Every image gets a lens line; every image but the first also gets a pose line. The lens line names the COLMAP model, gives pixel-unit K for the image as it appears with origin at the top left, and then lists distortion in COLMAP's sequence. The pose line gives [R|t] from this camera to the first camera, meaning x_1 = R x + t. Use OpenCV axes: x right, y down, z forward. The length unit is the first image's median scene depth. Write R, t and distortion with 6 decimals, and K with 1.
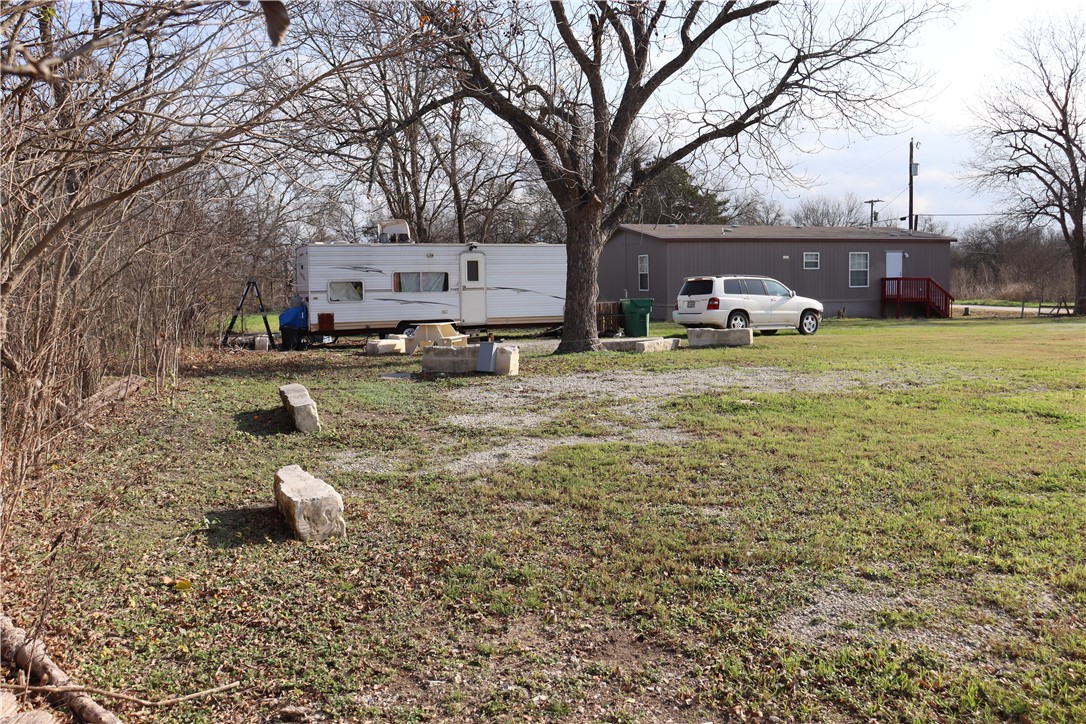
lens RADIAL K [[904.3, 0, 550.6], [0, 904.3, 357.1], [0, 0, 1]] dist [-0.177187, 0.171749]
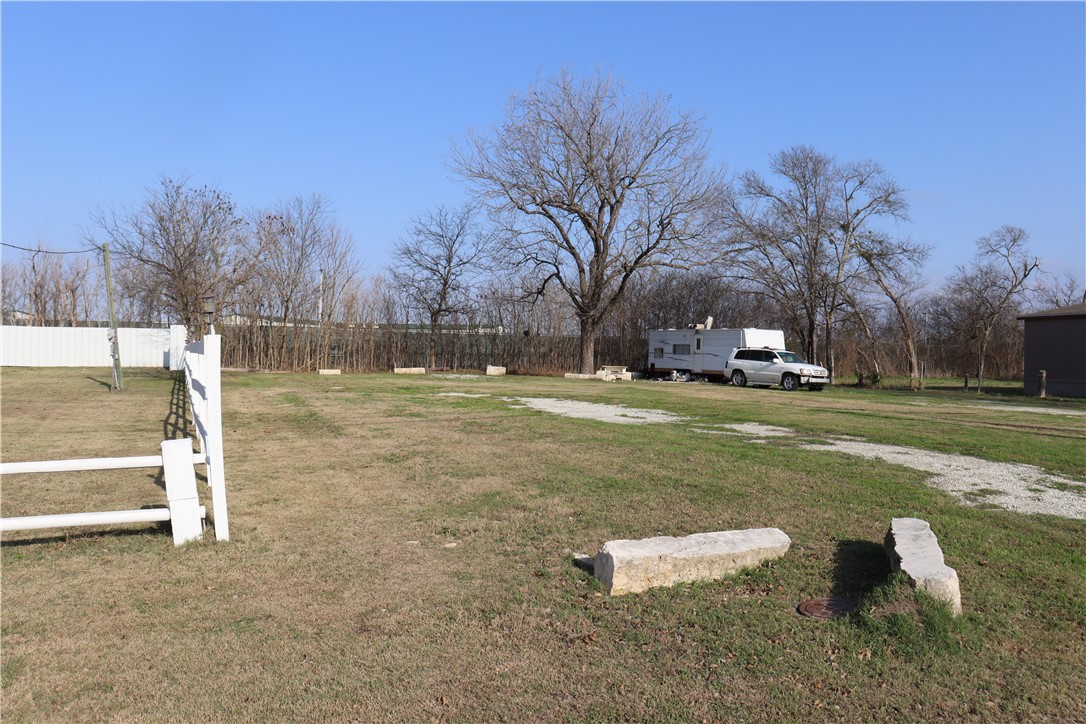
lens RADIAL K [[904.3, 0, 550.6], [0, 904.3, 357.1], [0, 0, 1]] dist [-0.177187, 0.171749]
pose [[0.105295, 0.019152, -0.994257, 0.916799], [-0.102580, 0.994690, 0.008296, -0.027207], [0.989136, 0.101117, 0.106701, 0.256700]]
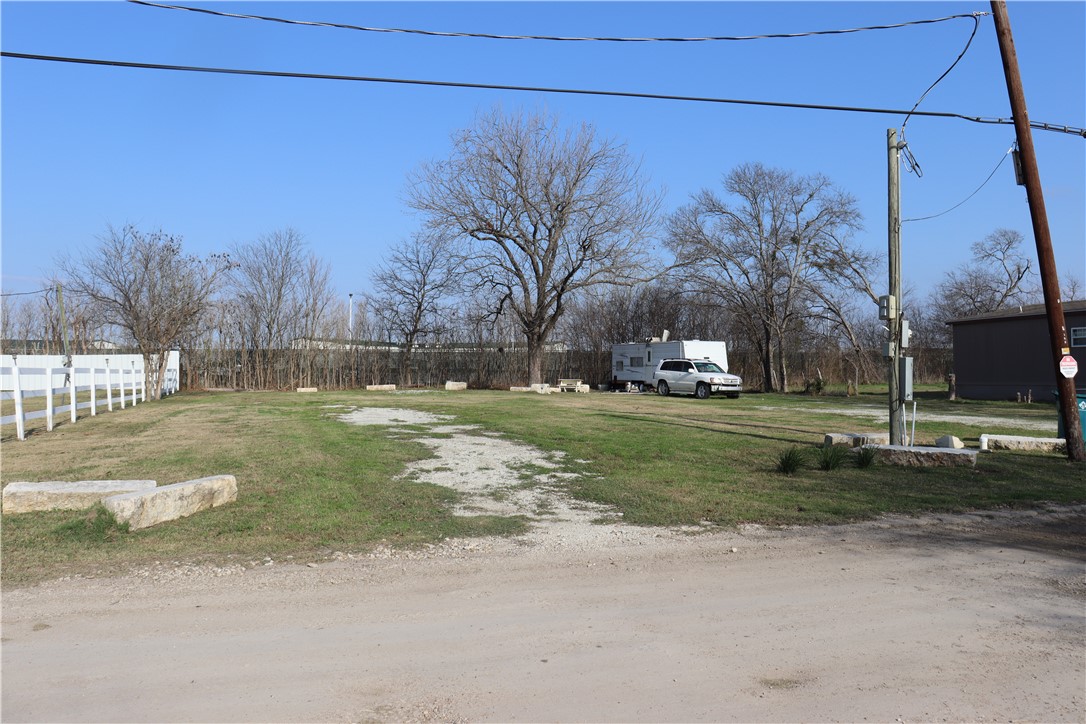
lens RADIAL K [[904.3, 0, 550.6], [0, 904.3, 357.1], [0, 0, 1]] dist [-0.177187, 0.171749]
pose [[-0.000708, 0.000530, -1.000000, 0.993879], [-0.078707, 0.996898, 0.000584, -0.040825], [0.996898, 0.078708, -0.000664, 0.407982]]
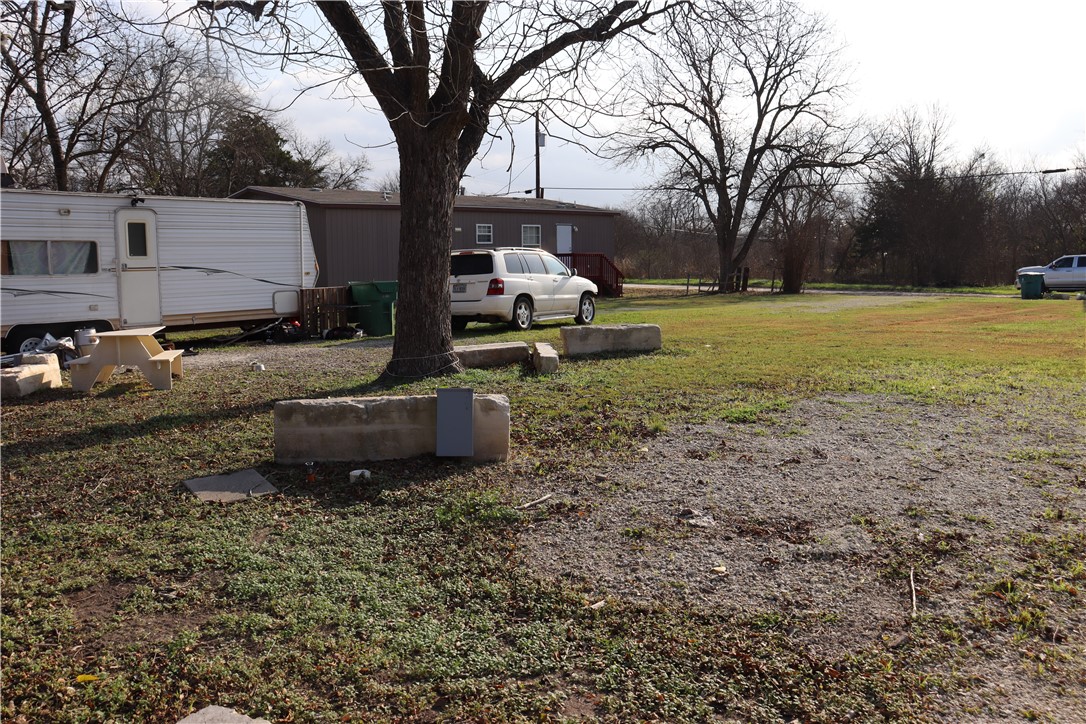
lens RADIAL K [[906.8, 0, 551.1], [0, 906.8, 368.0], [0, 0, 1]] dist [-0.183633, 0.170805]
pose [[0.864562, -0.053508, 0.499670, -0.075434], [0.036327, 0.998368, 0.044055, -0.012764], [-0.501212, -0.019936, 0.865095, 0.179382]]
